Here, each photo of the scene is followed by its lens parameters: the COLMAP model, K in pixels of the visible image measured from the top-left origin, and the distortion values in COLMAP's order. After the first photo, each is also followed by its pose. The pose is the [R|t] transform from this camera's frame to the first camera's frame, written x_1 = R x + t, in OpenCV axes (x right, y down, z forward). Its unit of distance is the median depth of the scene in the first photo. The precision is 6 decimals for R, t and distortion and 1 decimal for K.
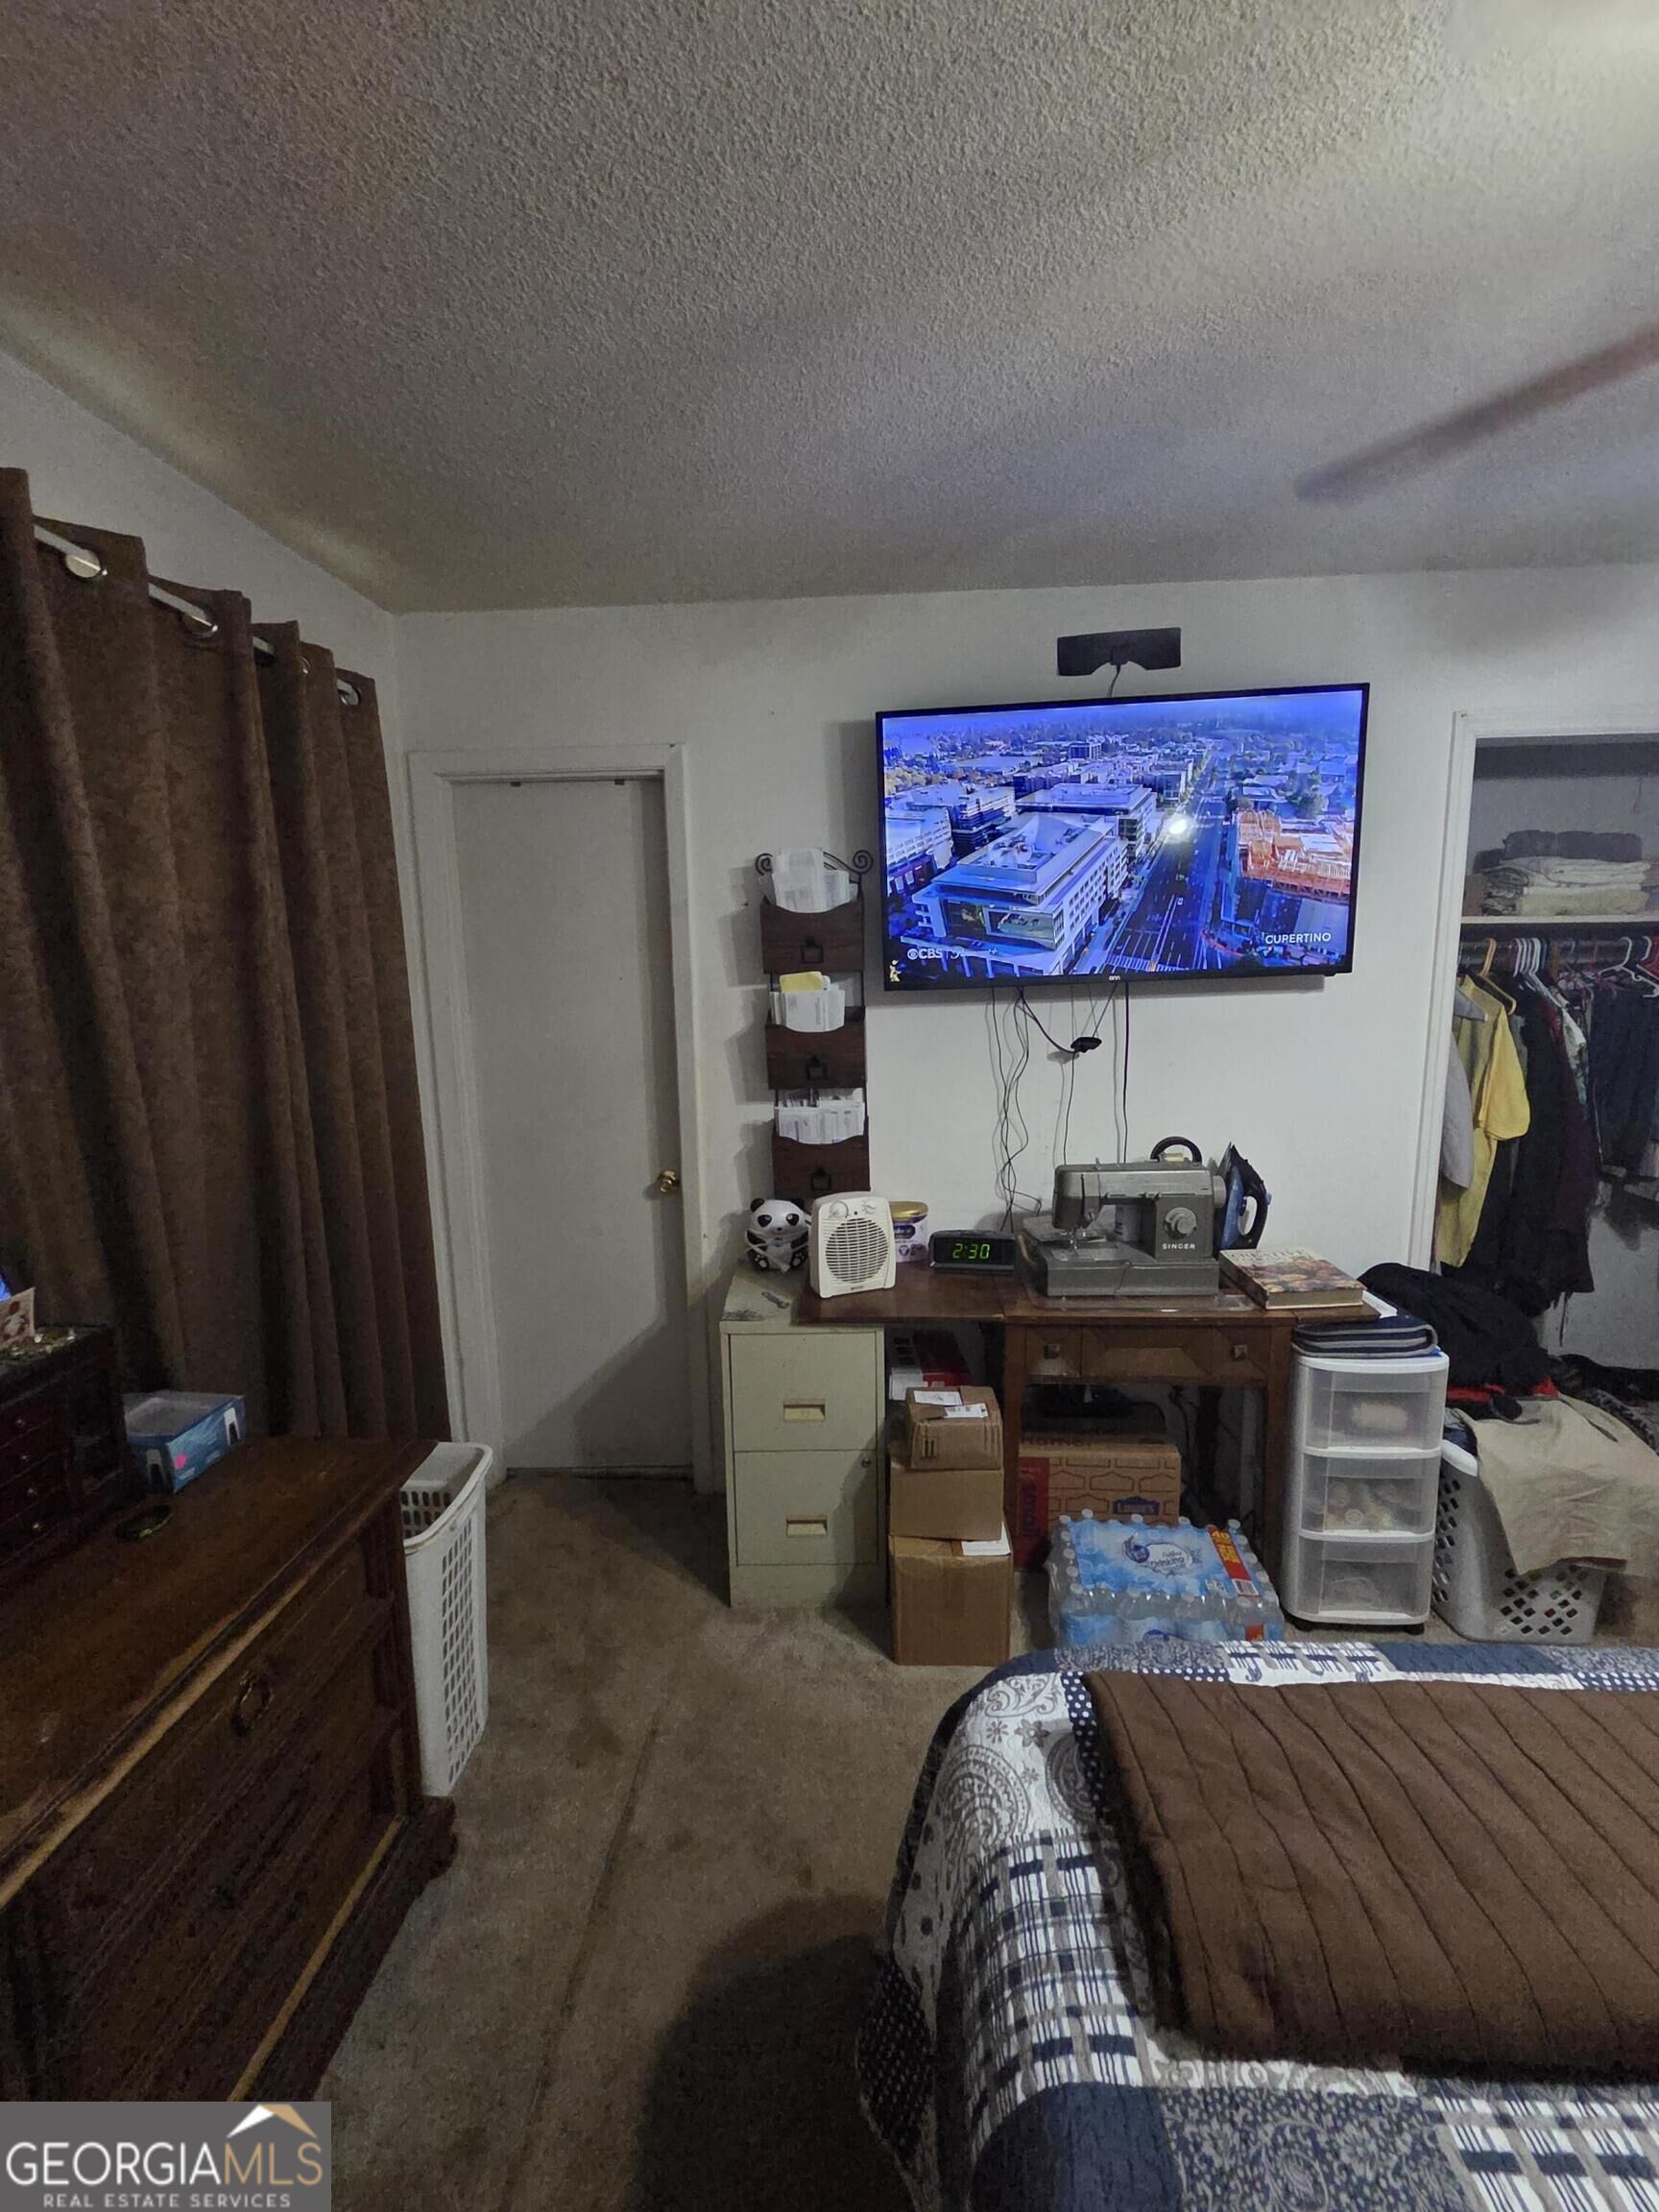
lens RADIAL K [[932.0, 0, 833.2], [0, 932.0, 1116.9], [0, 0, 1]] dist [-0.004186, 0.006067]
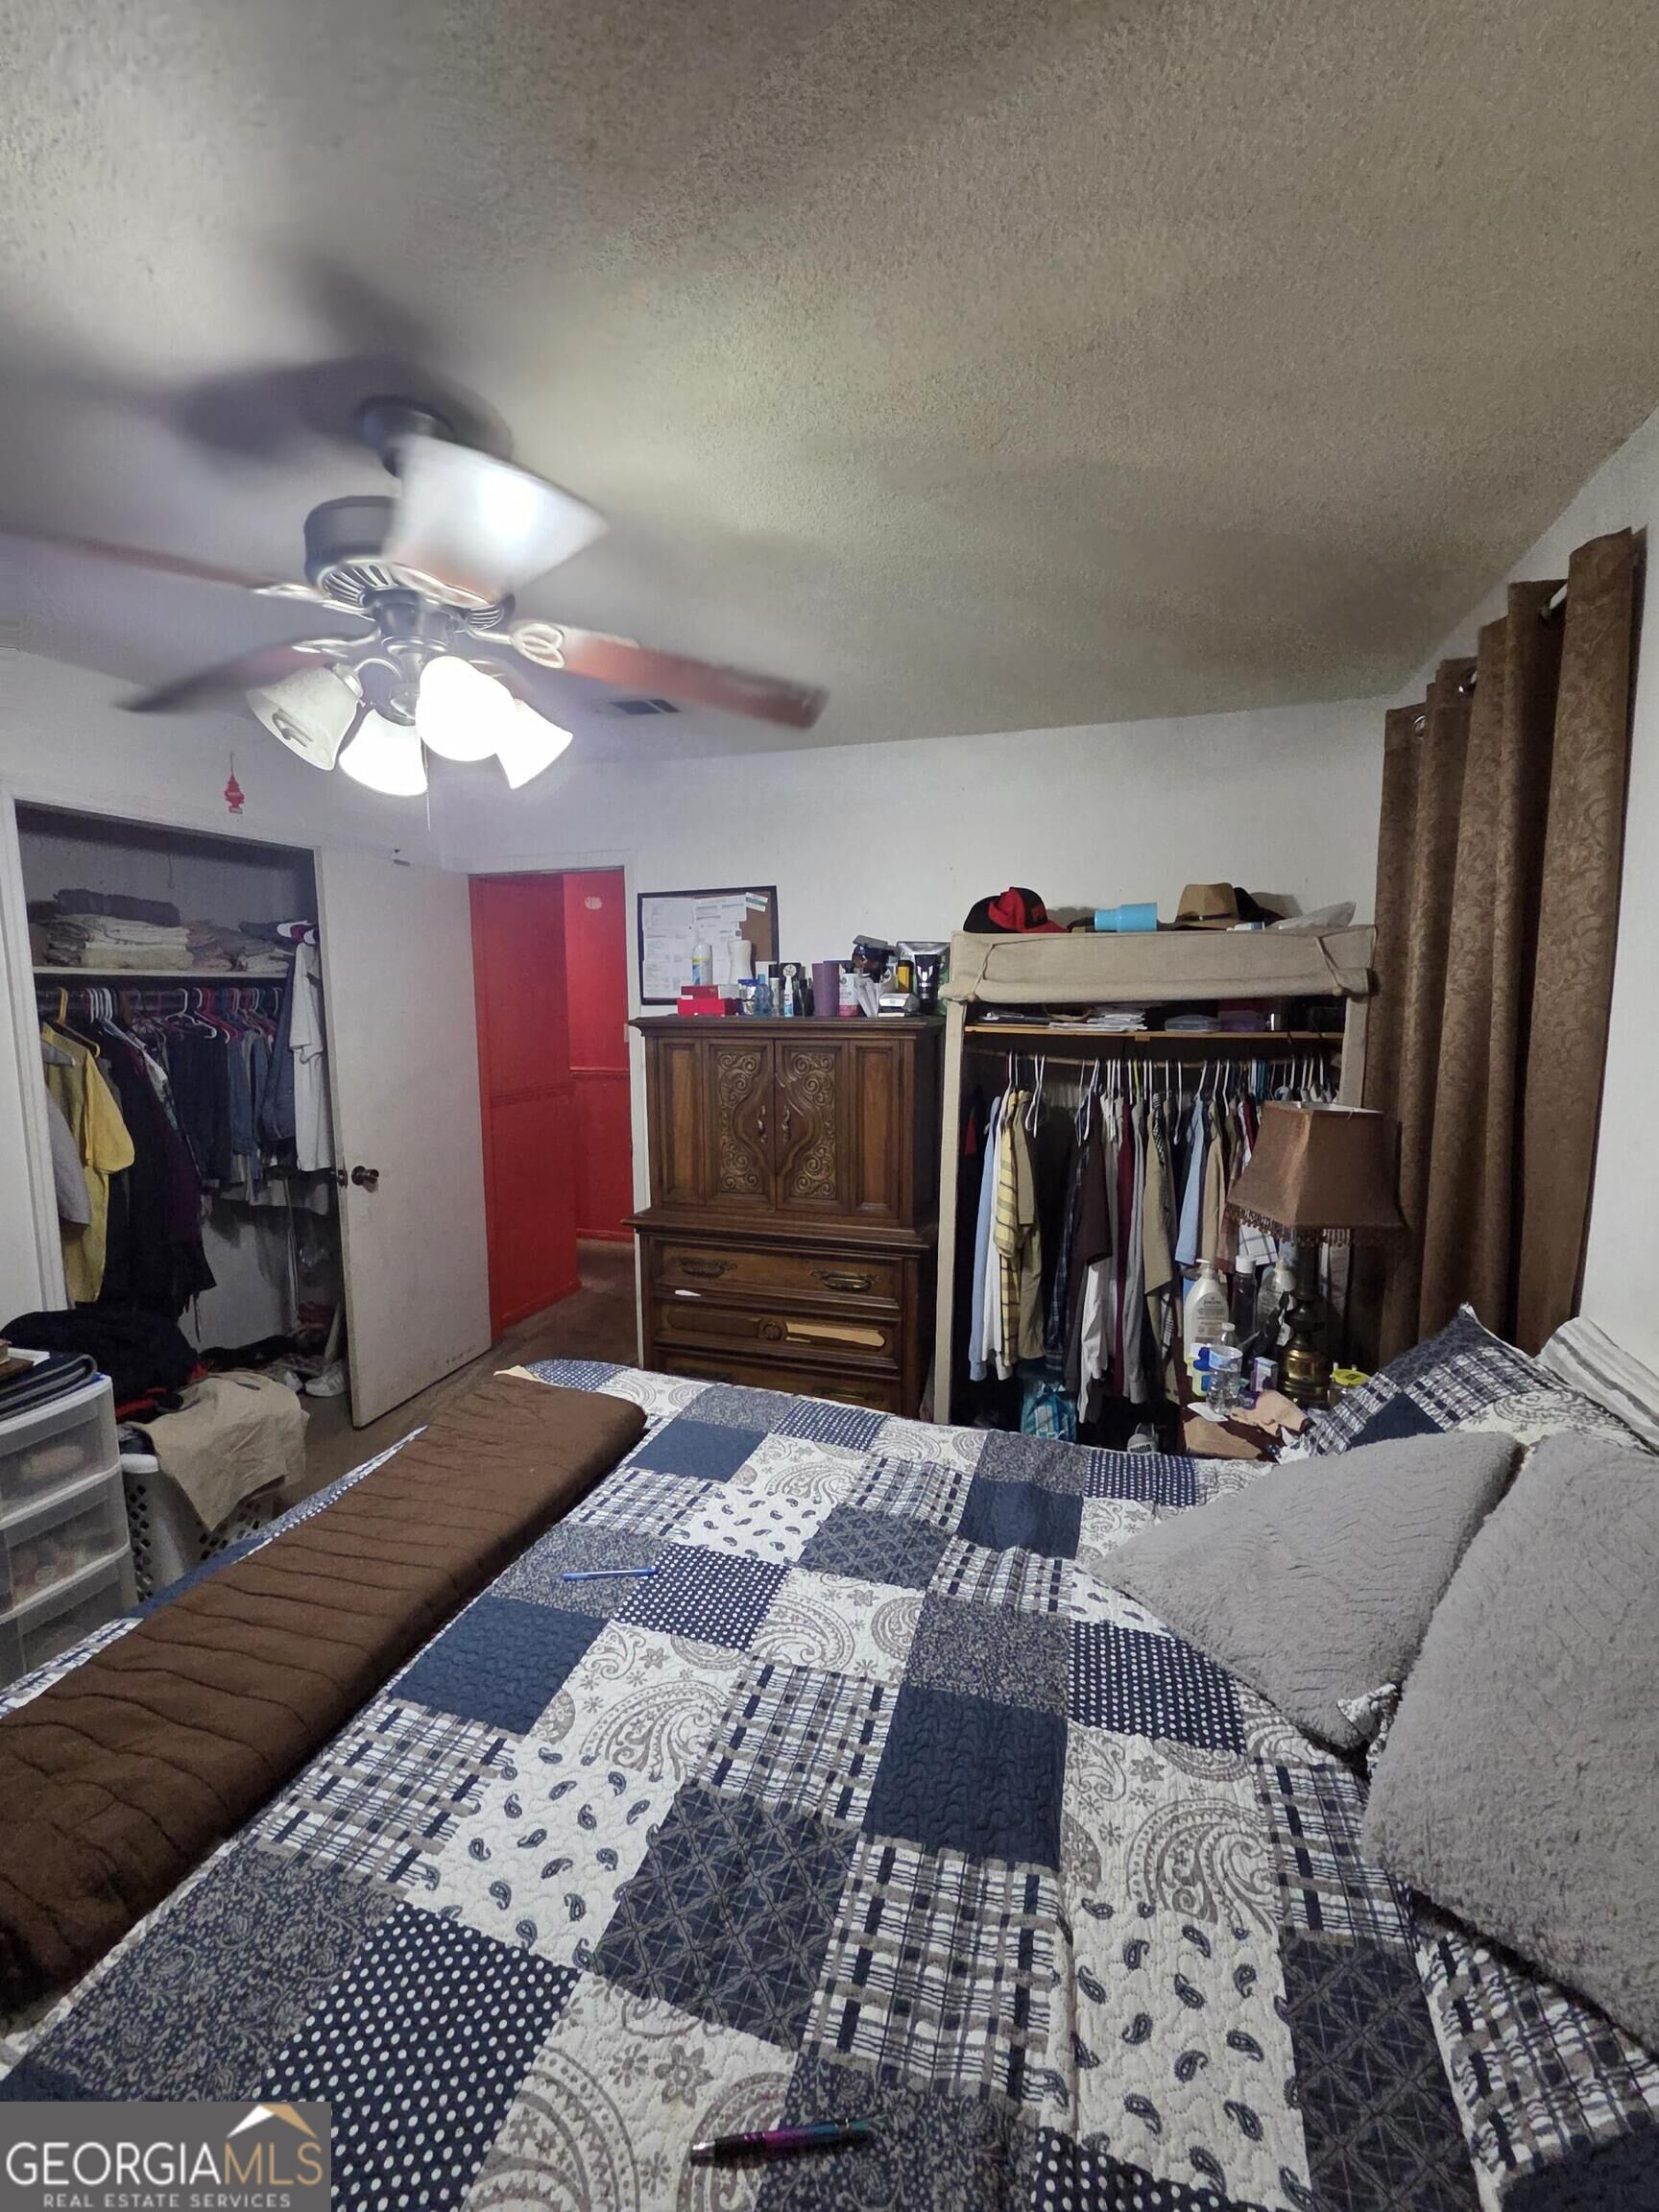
lens RADIAL K [[916.7, 0, 838.0], [0, 916.7, 1099.4], [0, 0, 1]] dist [-0.000561, -0.000599]
pose [[0.243370, -0.096635, 0.965107, -0.112166], [0.157449, 0.985763, 0.059000, 0.012260], [-0.957069, 0.137596, 0.255121, -0.104001]]
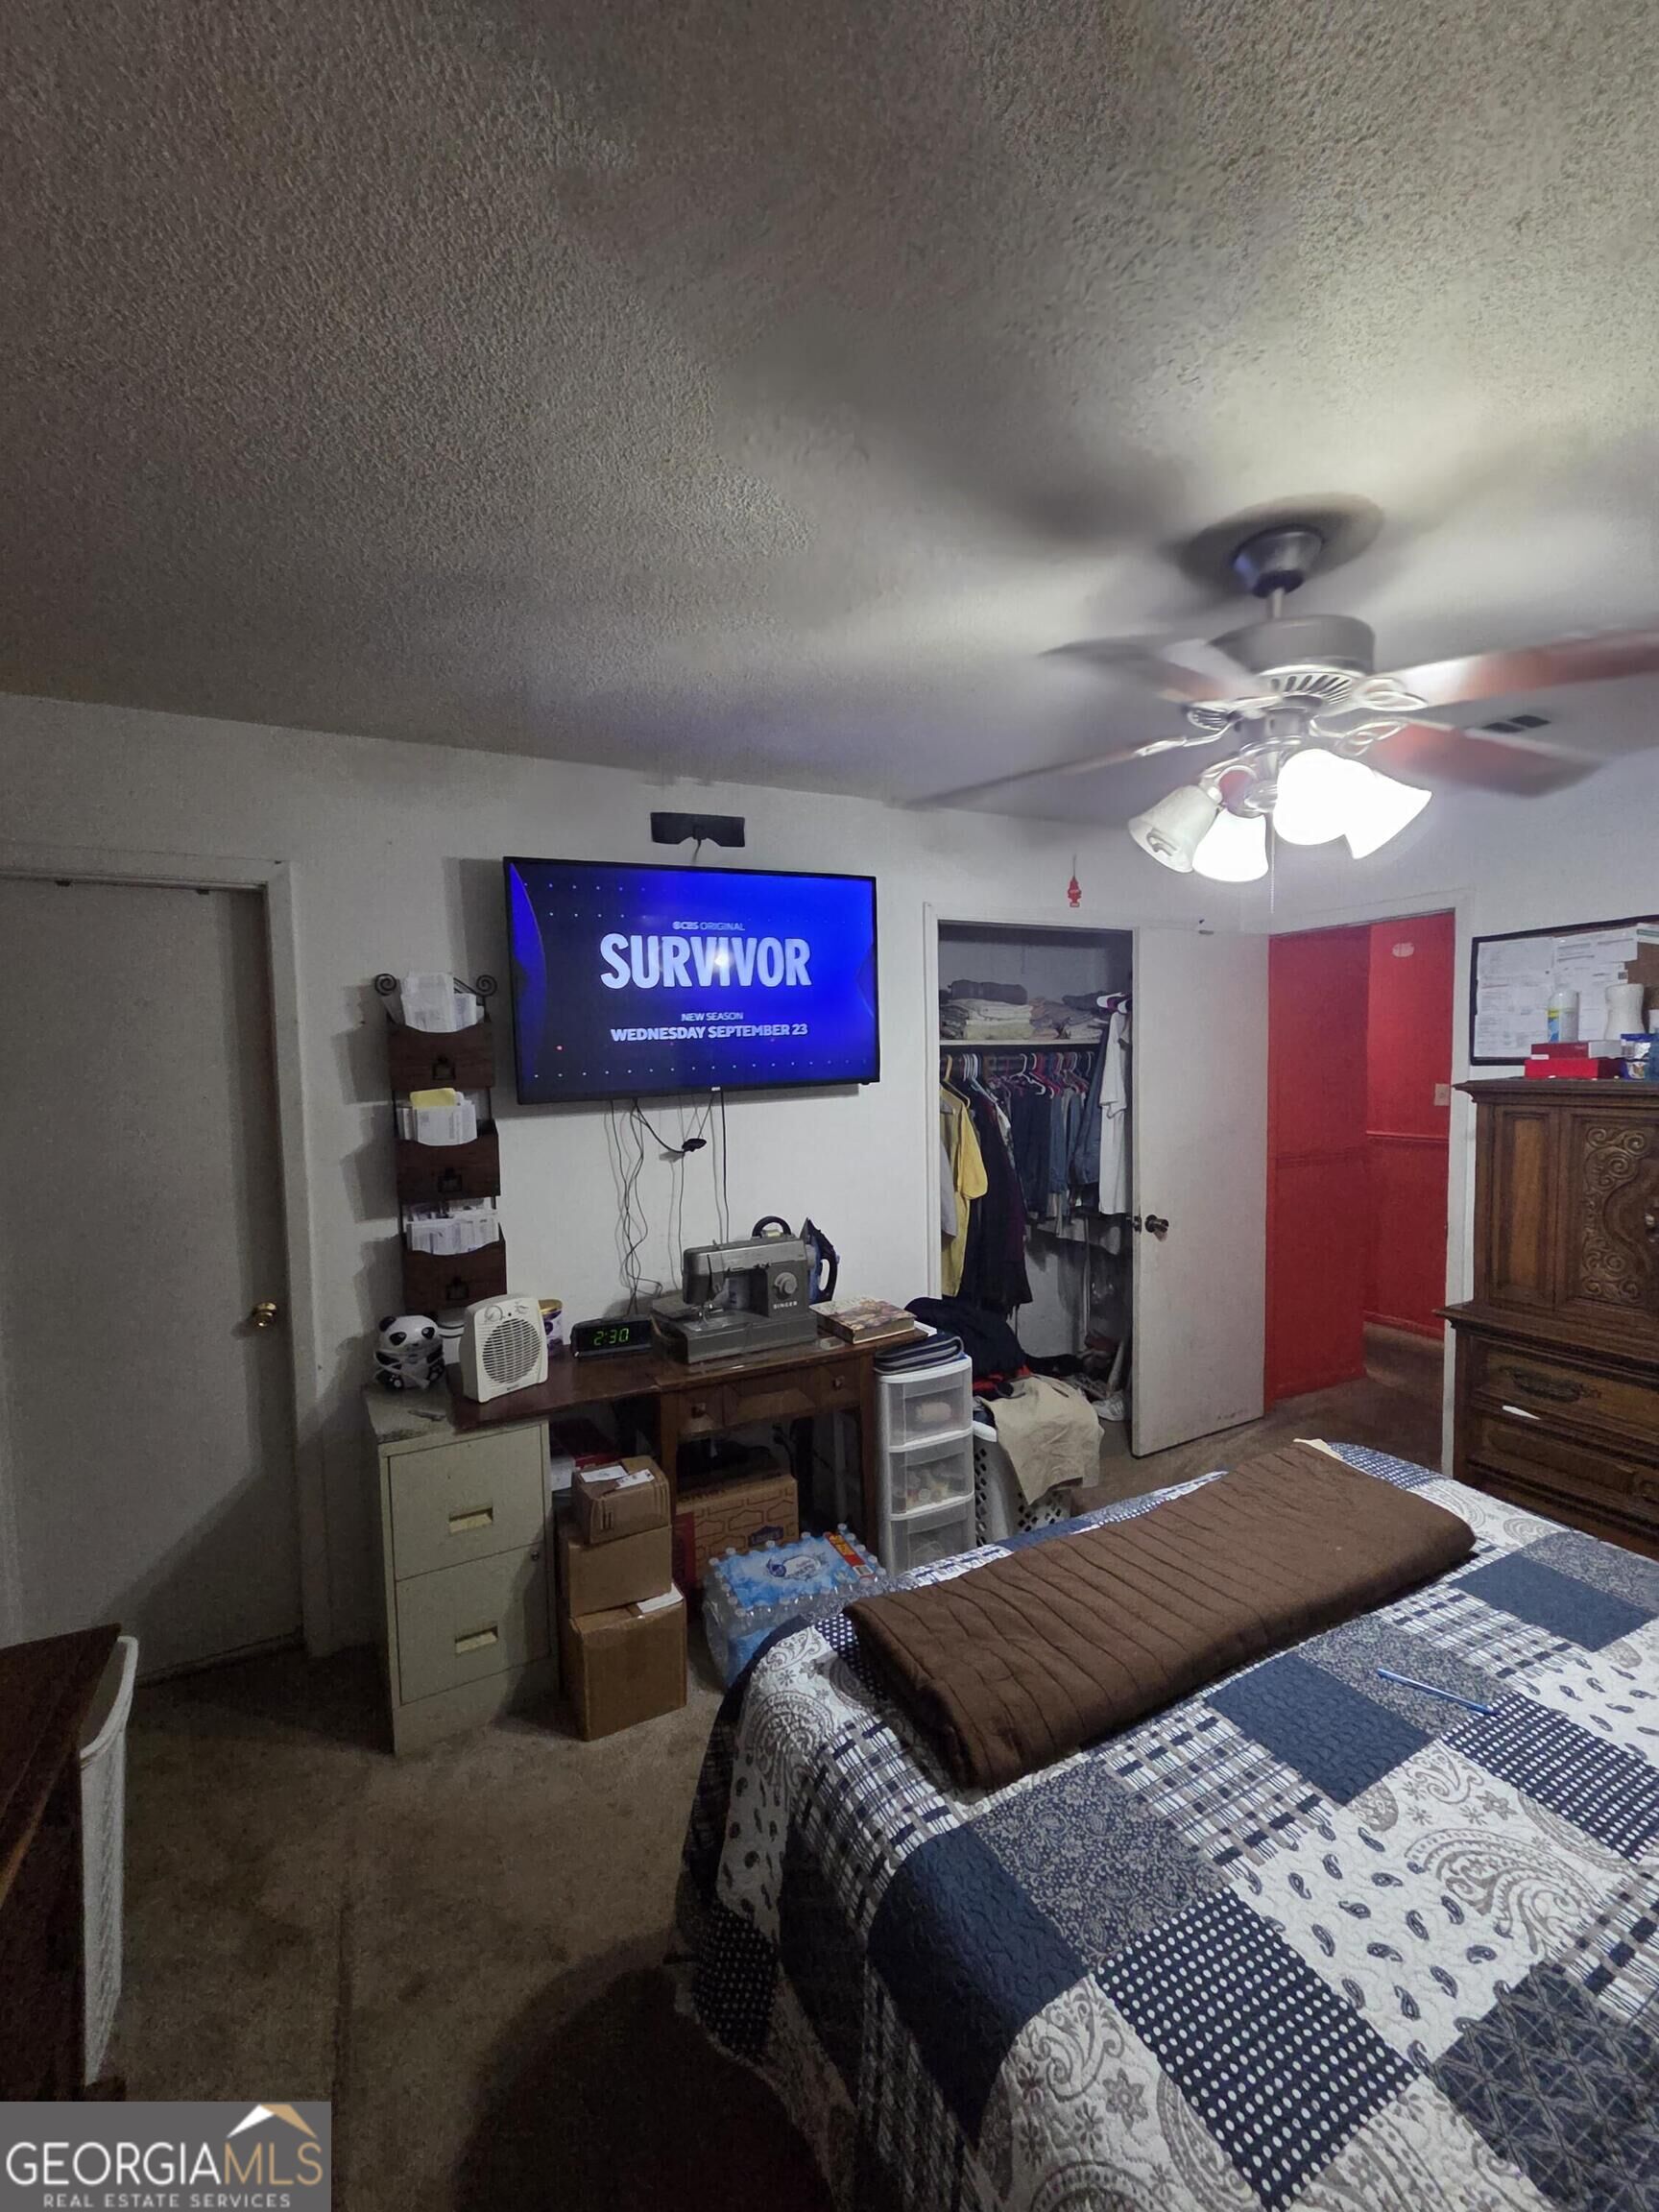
lens RADIAL K [[928.9, 0, 821.0], [0, 928.9, 1117.2], [0, 0, 1]] dist [0.000794, 0.000035]
pose [[0.864841, -0.033335, 0.500938, -0.192645], [0.086876, 0.992677, -0.083929, 0.000287], [-0.494472, 0.116105, 0.861404, -0.106688]]
